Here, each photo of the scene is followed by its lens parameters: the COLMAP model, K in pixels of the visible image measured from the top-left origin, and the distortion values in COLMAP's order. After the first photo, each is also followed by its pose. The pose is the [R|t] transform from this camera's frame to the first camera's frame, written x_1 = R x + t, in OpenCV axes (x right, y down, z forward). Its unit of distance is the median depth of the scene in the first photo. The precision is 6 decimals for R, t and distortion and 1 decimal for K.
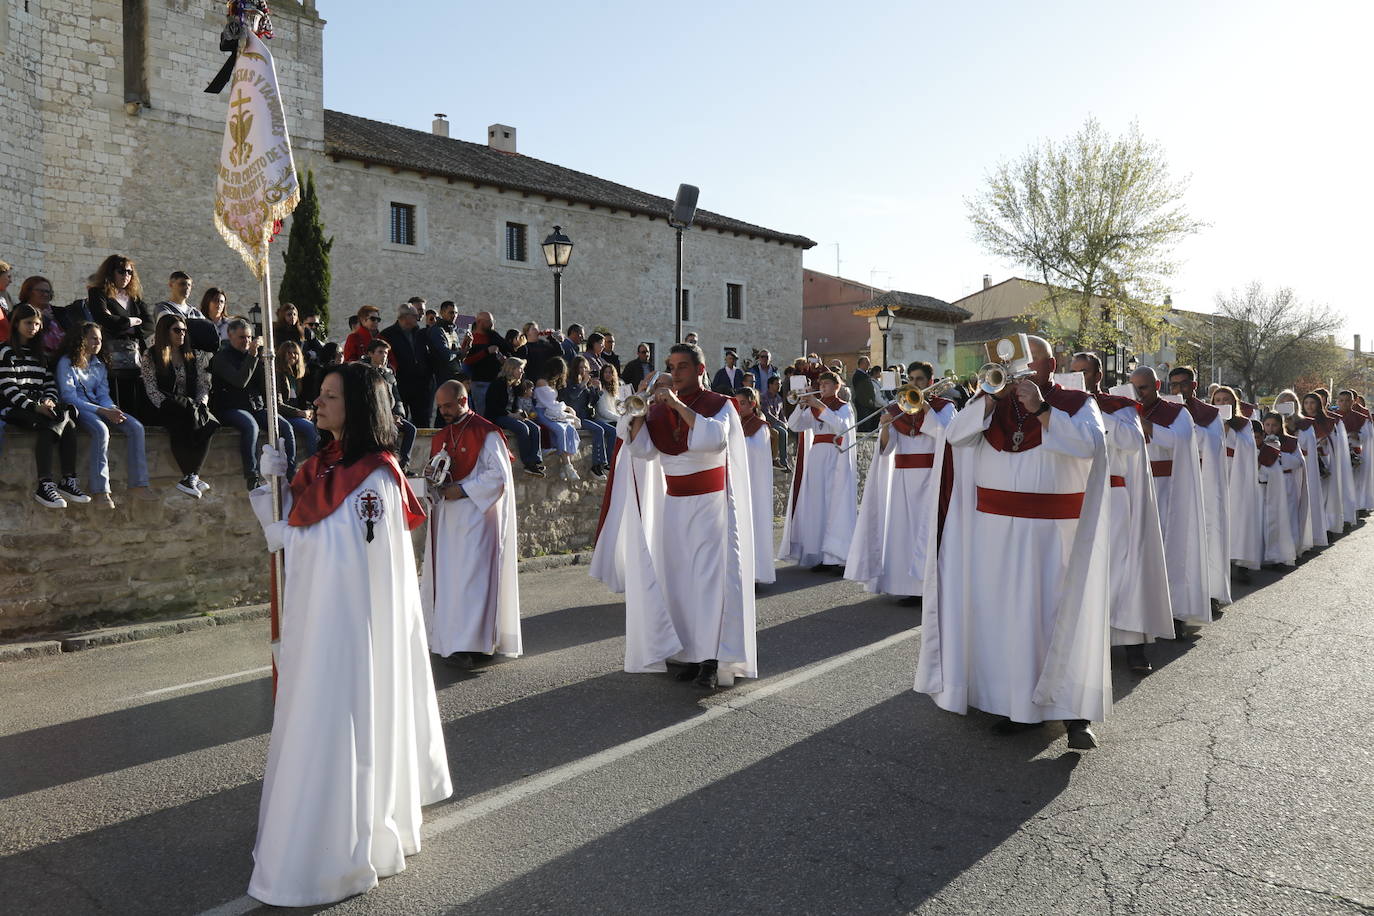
lens RADIAL K [[1104.9, 0, 691.2], [0, 1104.9, 463.2], [0, 0, 1]] dist [0.026480, -0.002594]
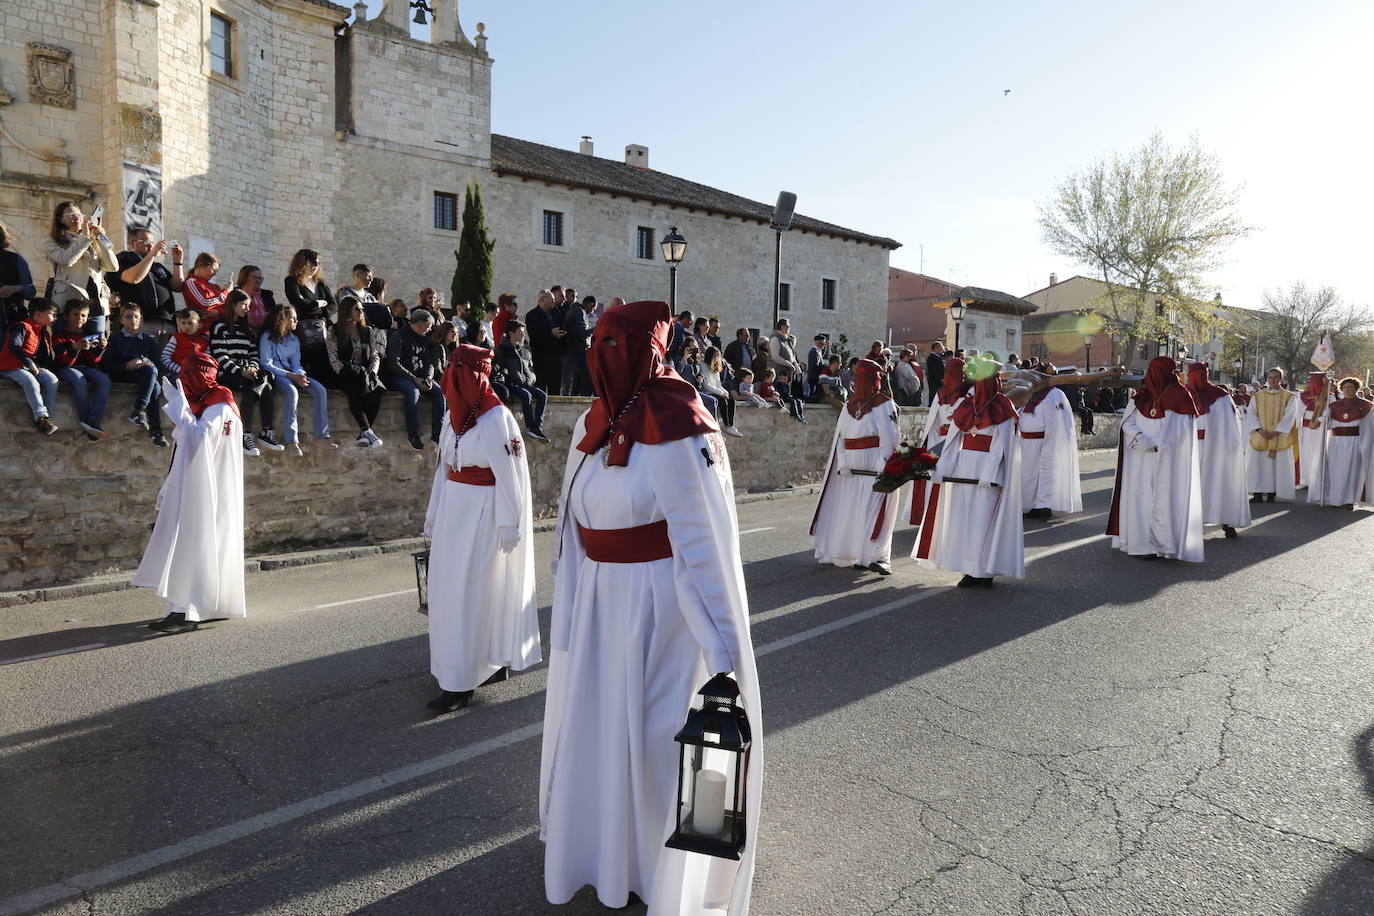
lens RADIAL K [[924.4, 0, 691.6], [0, 924.4, 464.7], [0, 0, 1]] dist [-0.000795, 0.008328]
pose [[0.993990, 0.026313, -0.106257, 0.004115], [-0.022429, 0.999042, 0.037577, 0.000490], [0.107144, -0.034968, 0.993628, 0.006184]]
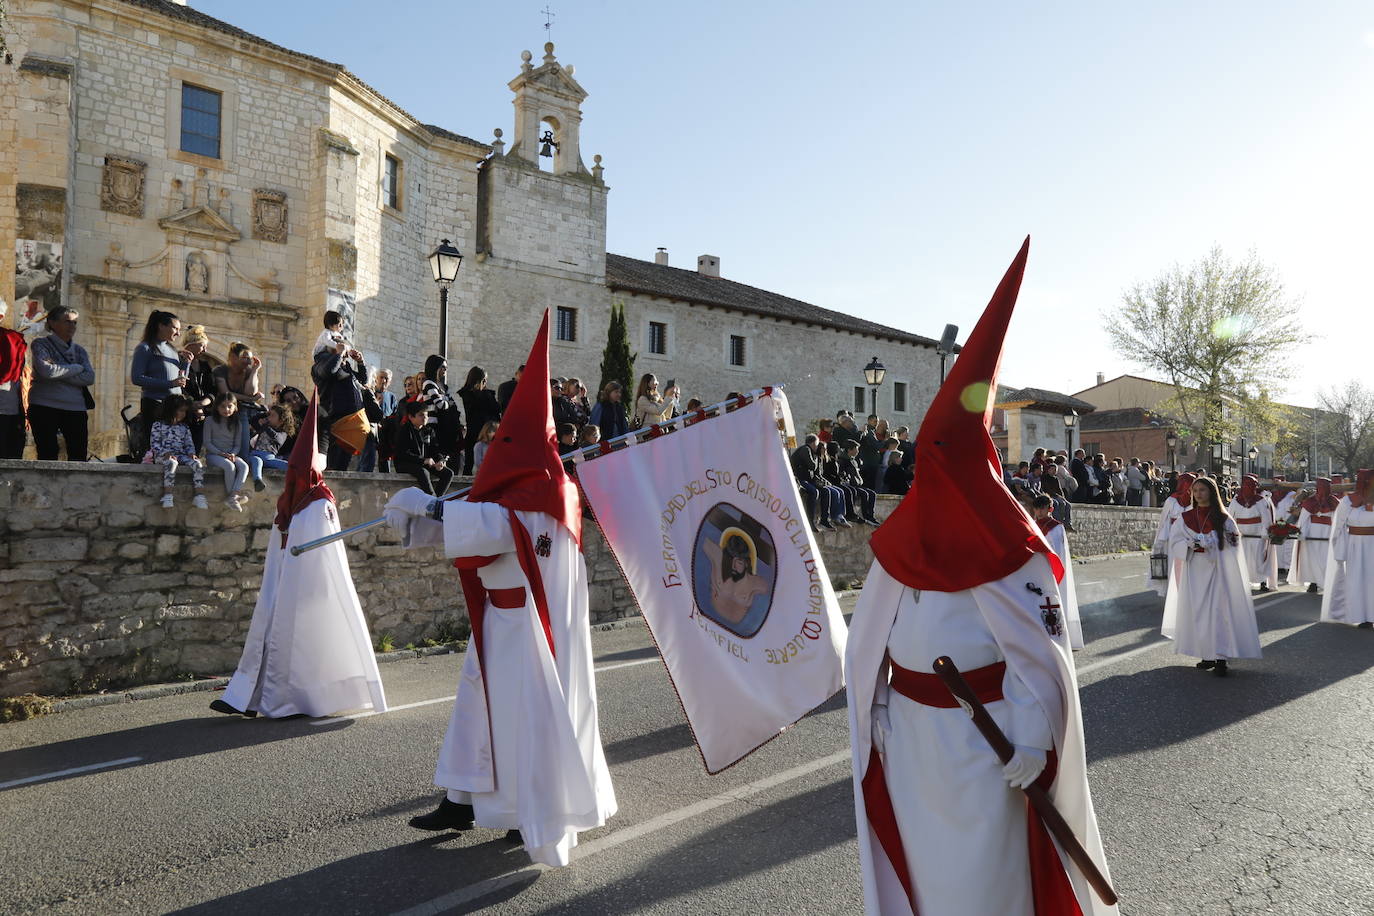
lens RADIAL K [[991.4, 0, 685.3], [0, 991.4, 469.3], [0, 0, 1]] dist [0.028557, 0.001762]
pose [[0.993921, 0.015614, -0.108978, -0.101681], [-0.022495, 0.997810, -0.062203, 0.008301], [0.107769, 0.064277, 0.992096, -0.138088]]
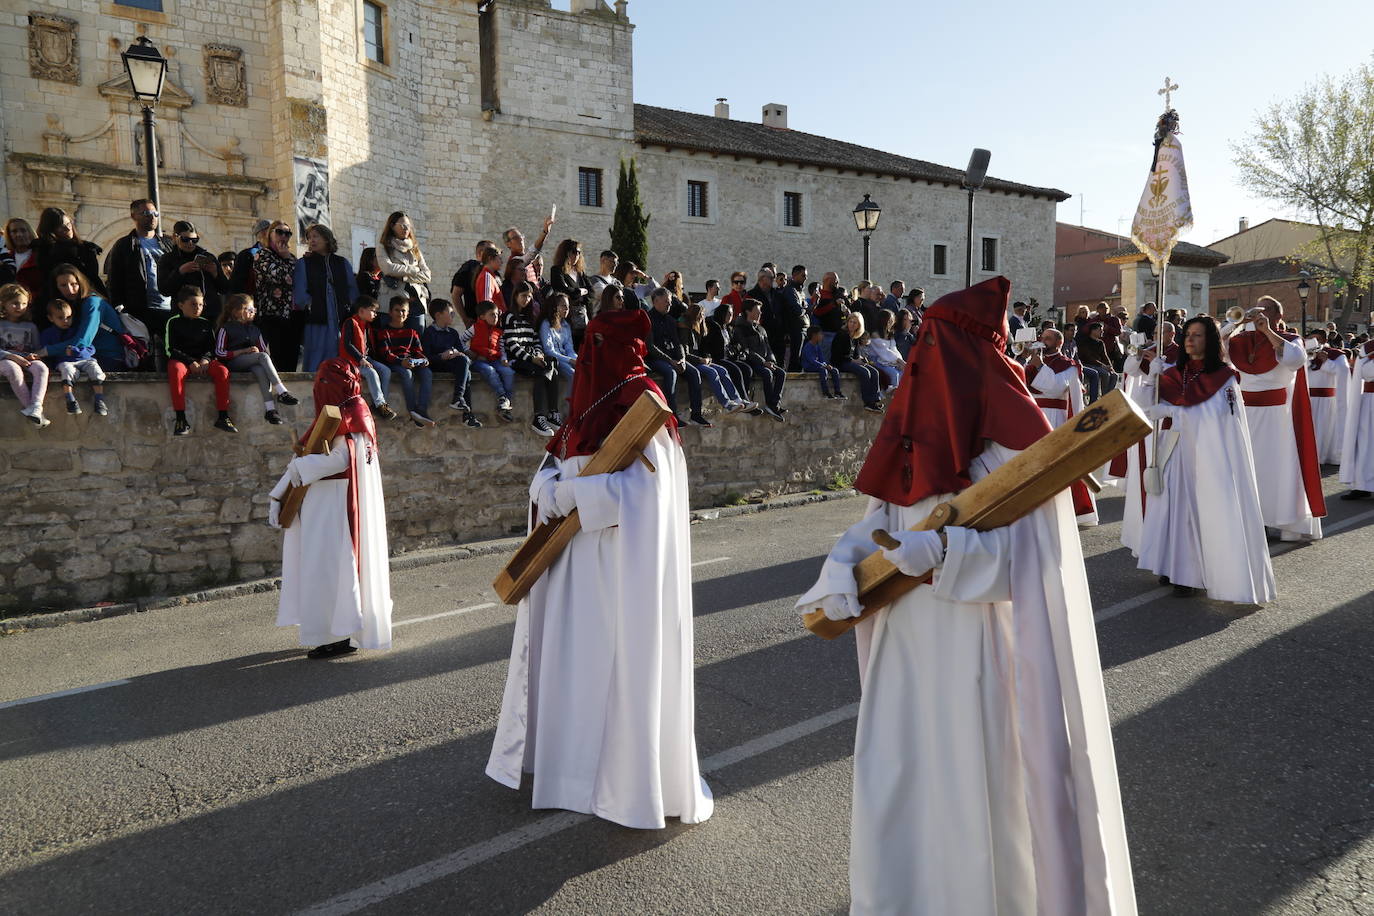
lens RADIAL K [[984.2, 0, 689.6], [0, 984.2, 473.4], [0, 0, 1]] dist [0.017711, 0.006179]
pose [[0.972917, 0.011828, -0.230851, -0.027783], [0.003679, 0.997771, 0.066626, 0.001604], [0.231124, -0.065671, 0.970705, -0.020421]]
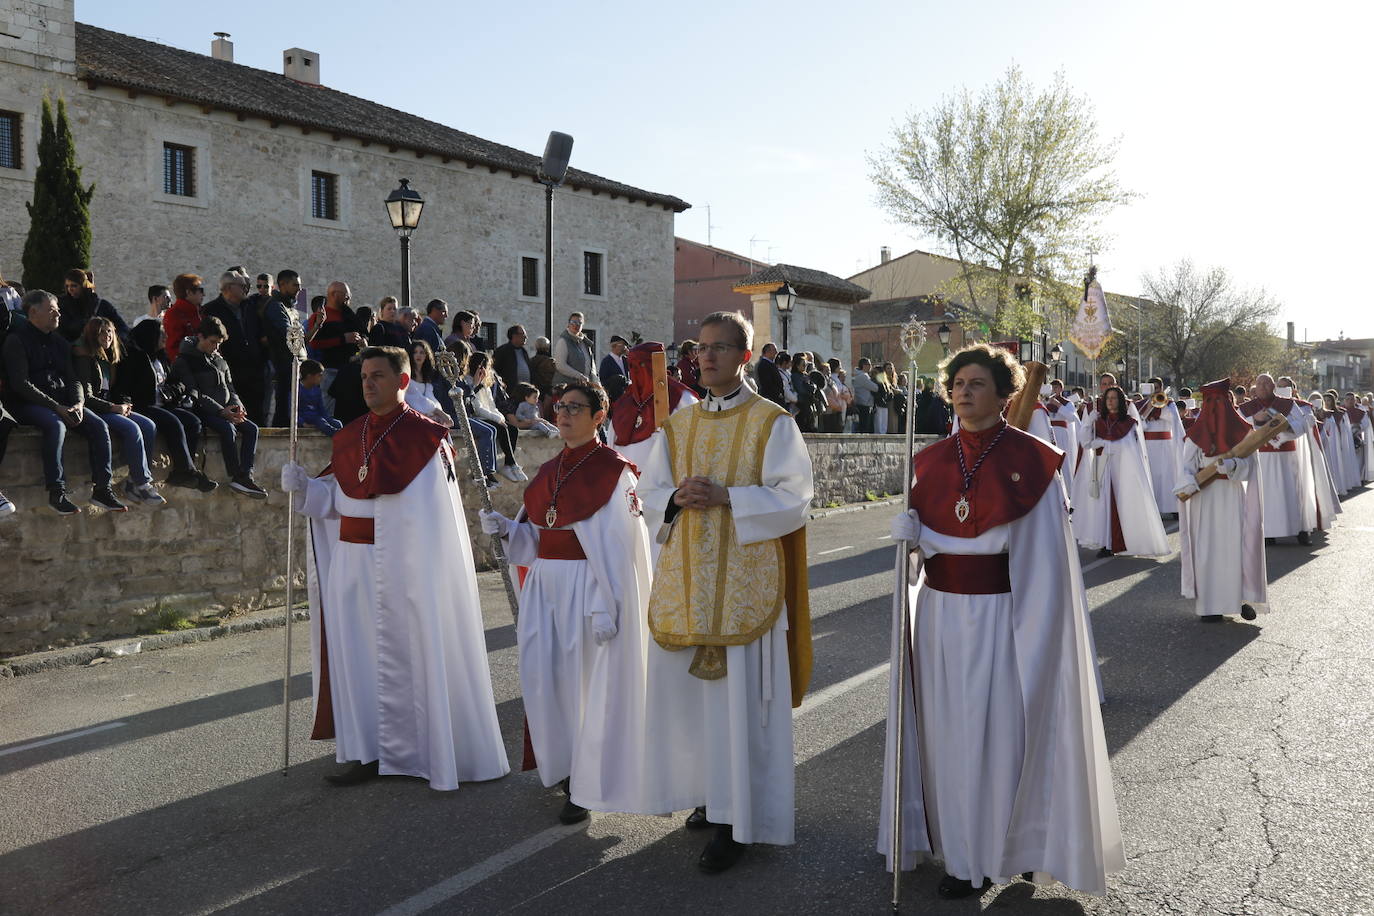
lens RADIAL K [[1339.7, 0, 688.2], [0, 1339.7, 472.5], [0, 0, 1]] dist [0.027048, 0.004966]
pose [[0.992774, -0.003266, 0.119957, -0.014916], [0.003004, 0.999993, 0.002365, -0.000057], [-0.119964, -0.001988, 0.992776, -0.003170]]
